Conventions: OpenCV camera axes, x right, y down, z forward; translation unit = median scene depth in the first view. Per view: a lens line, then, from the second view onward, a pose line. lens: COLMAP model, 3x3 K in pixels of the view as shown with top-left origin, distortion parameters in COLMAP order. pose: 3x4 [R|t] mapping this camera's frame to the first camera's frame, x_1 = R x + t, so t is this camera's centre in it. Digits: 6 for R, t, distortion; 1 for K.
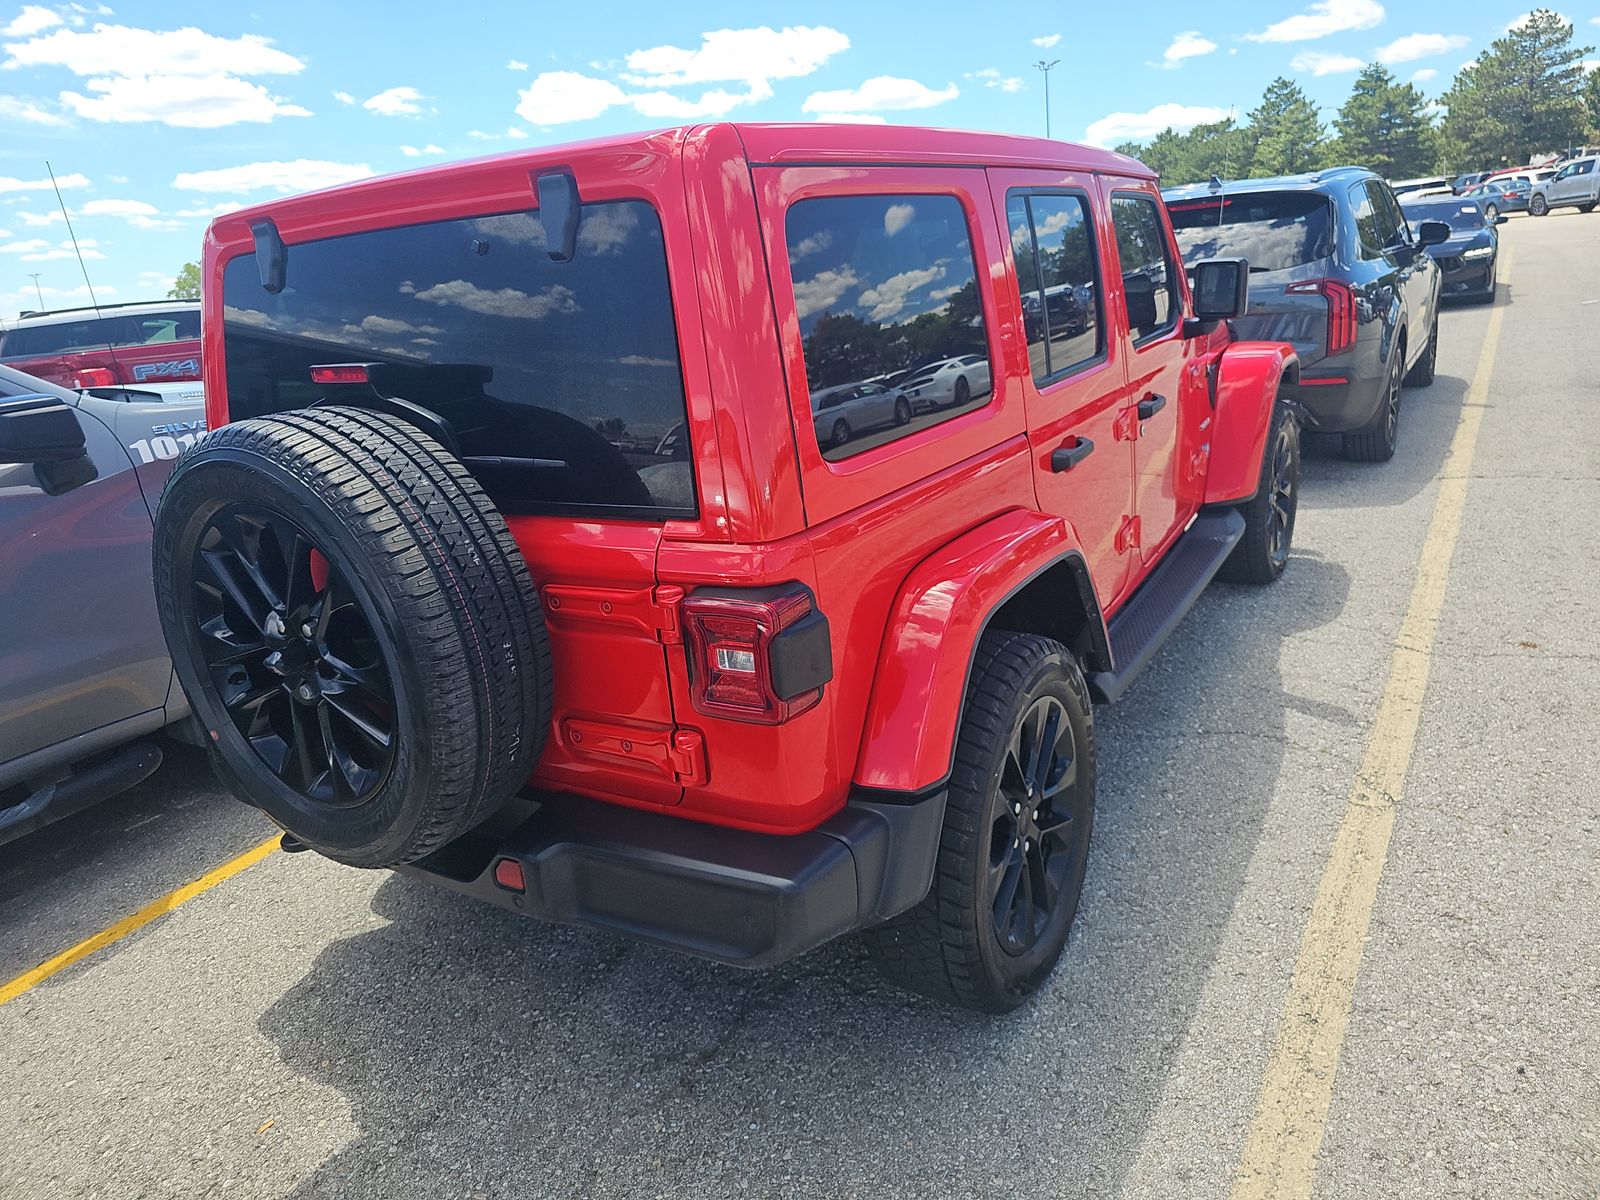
lens RADIAL K [[1166.0, 0, 816.2], [0, 1166.0, 620.3], [0, 0, 1]] dist [0.039640, -0.046312]
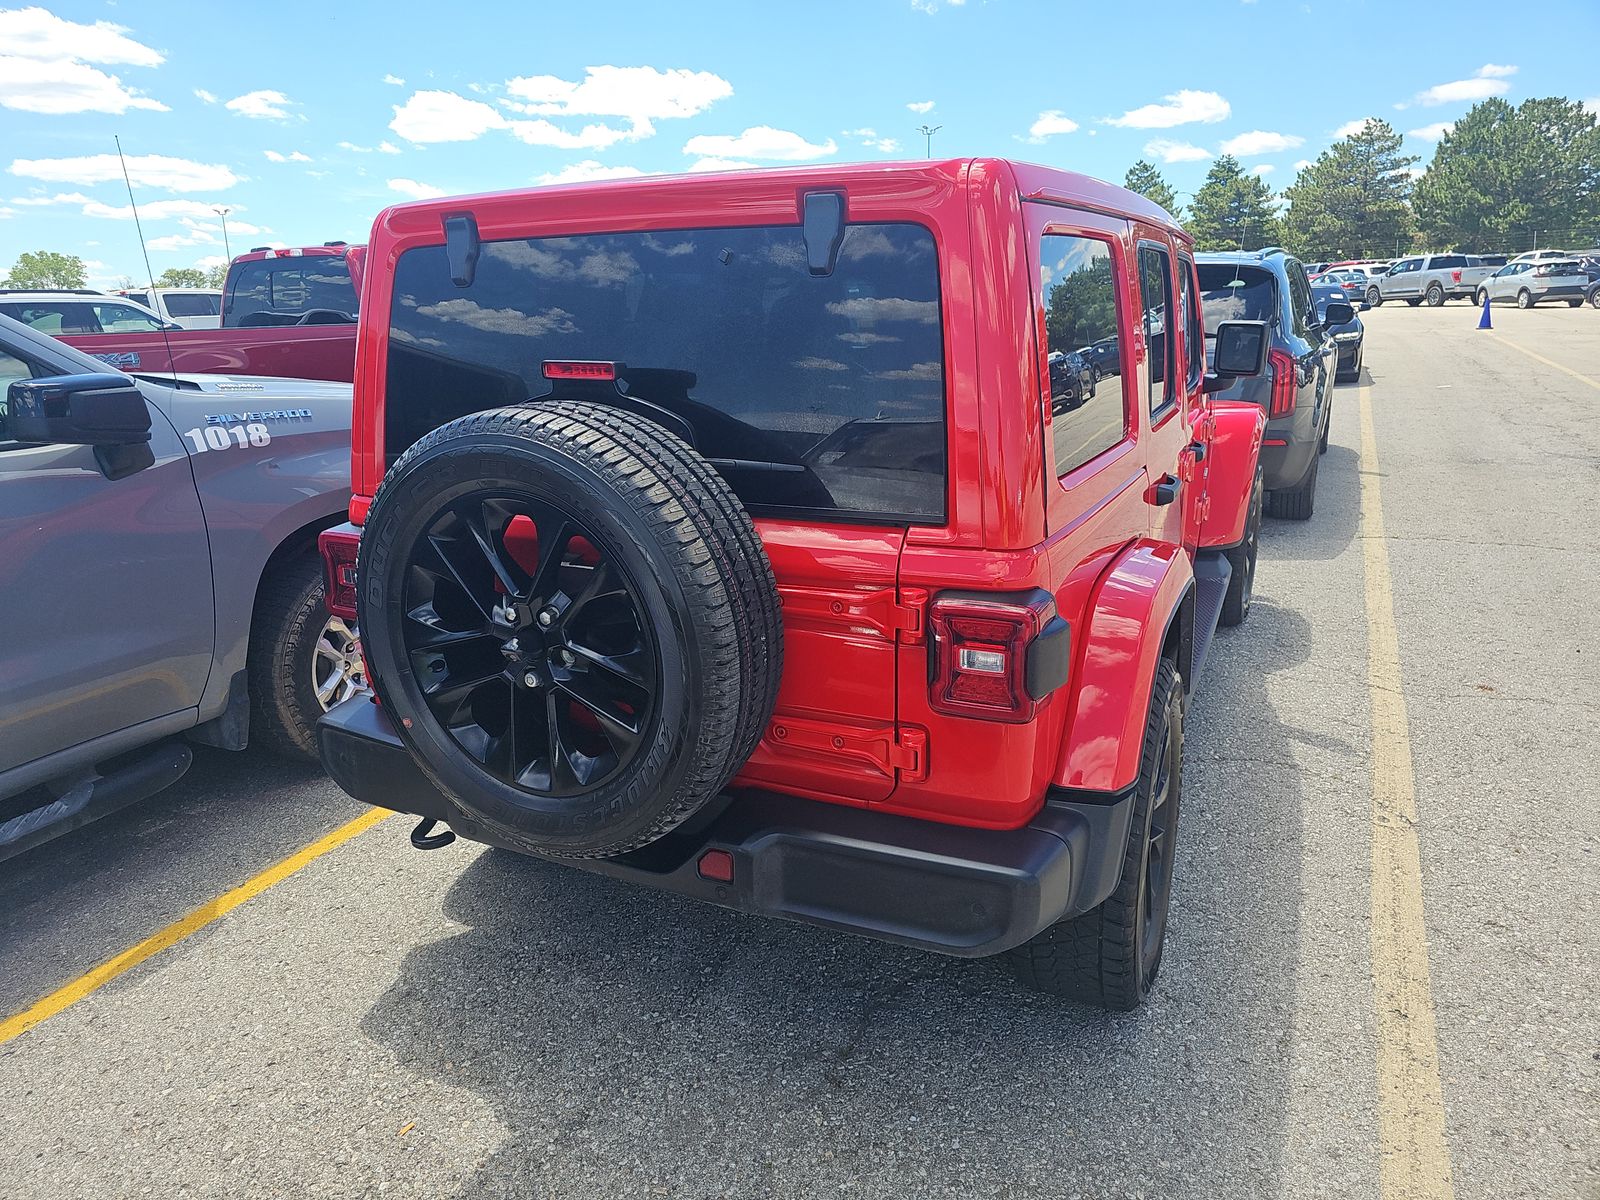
lens RADIAL K [[1165.4, 0, 799.7], [0, 1165.4, 618.3], [0, 0, 1]] dist [0.044092, -0.047758]
pose [[0.991465, 0.038738, 0.124484, -0.210682], [-0.034236, 0.998687, -0.038109, 0.024380], [-0.125797, 0.033522, 0.991489, -0.018595]]
